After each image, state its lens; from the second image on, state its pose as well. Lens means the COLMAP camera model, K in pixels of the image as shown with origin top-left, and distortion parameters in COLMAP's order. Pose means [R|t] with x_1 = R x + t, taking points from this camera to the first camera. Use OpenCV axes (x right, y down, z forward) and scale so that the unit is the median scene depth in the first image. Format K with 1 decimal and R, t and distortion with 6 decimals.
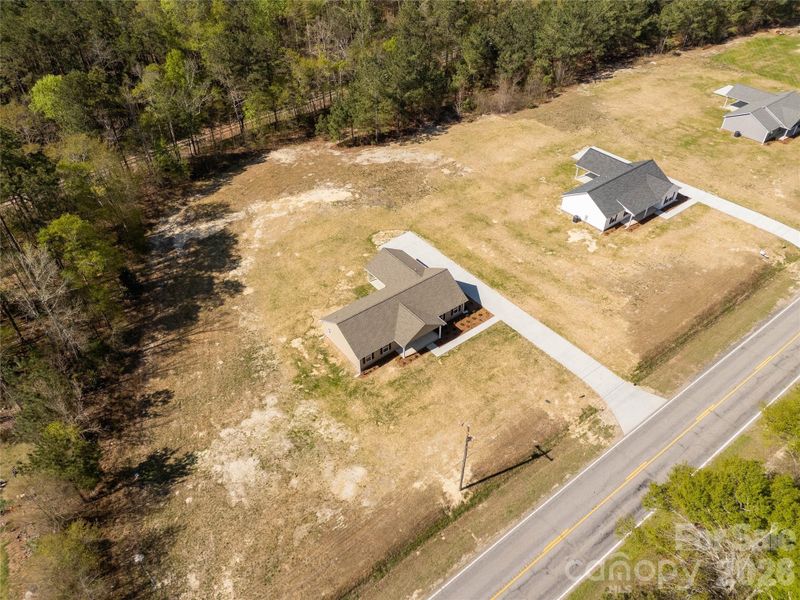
lens RADIAL K [[601.2, 0, 400.0], [0, 601.2, 300.0], [0, 0, 1]] dist [0.080420, -0.070489]
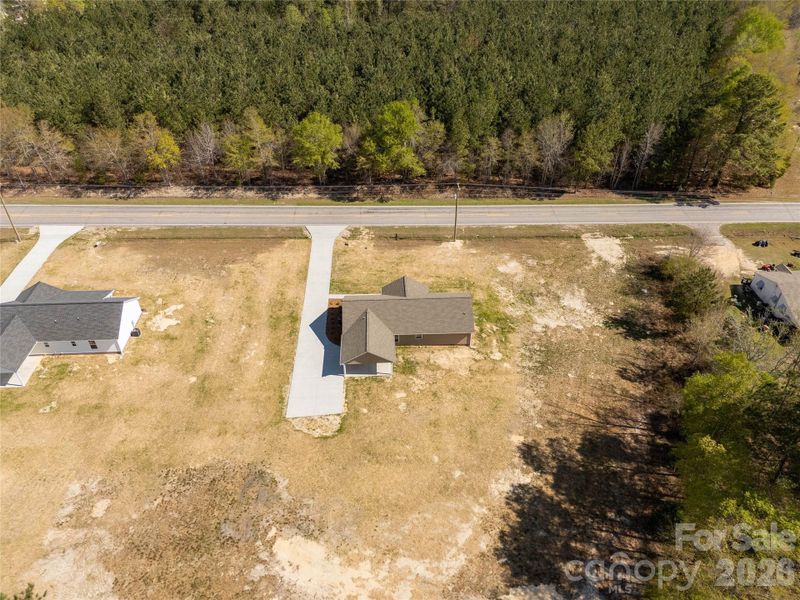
lens RADIAL K [[559.0, 0, 413.7], [0, 559.0, 314.0], [0, 0, 1]] dist [0.074725, -0.057618]
pose [[-0.825257, -0.345976, 0.446375, -0.440092], [0.377504, 0.249929, 0.891643, -0.822262], [-0.420049, 0.904343, -0.075648, 1.026204]]
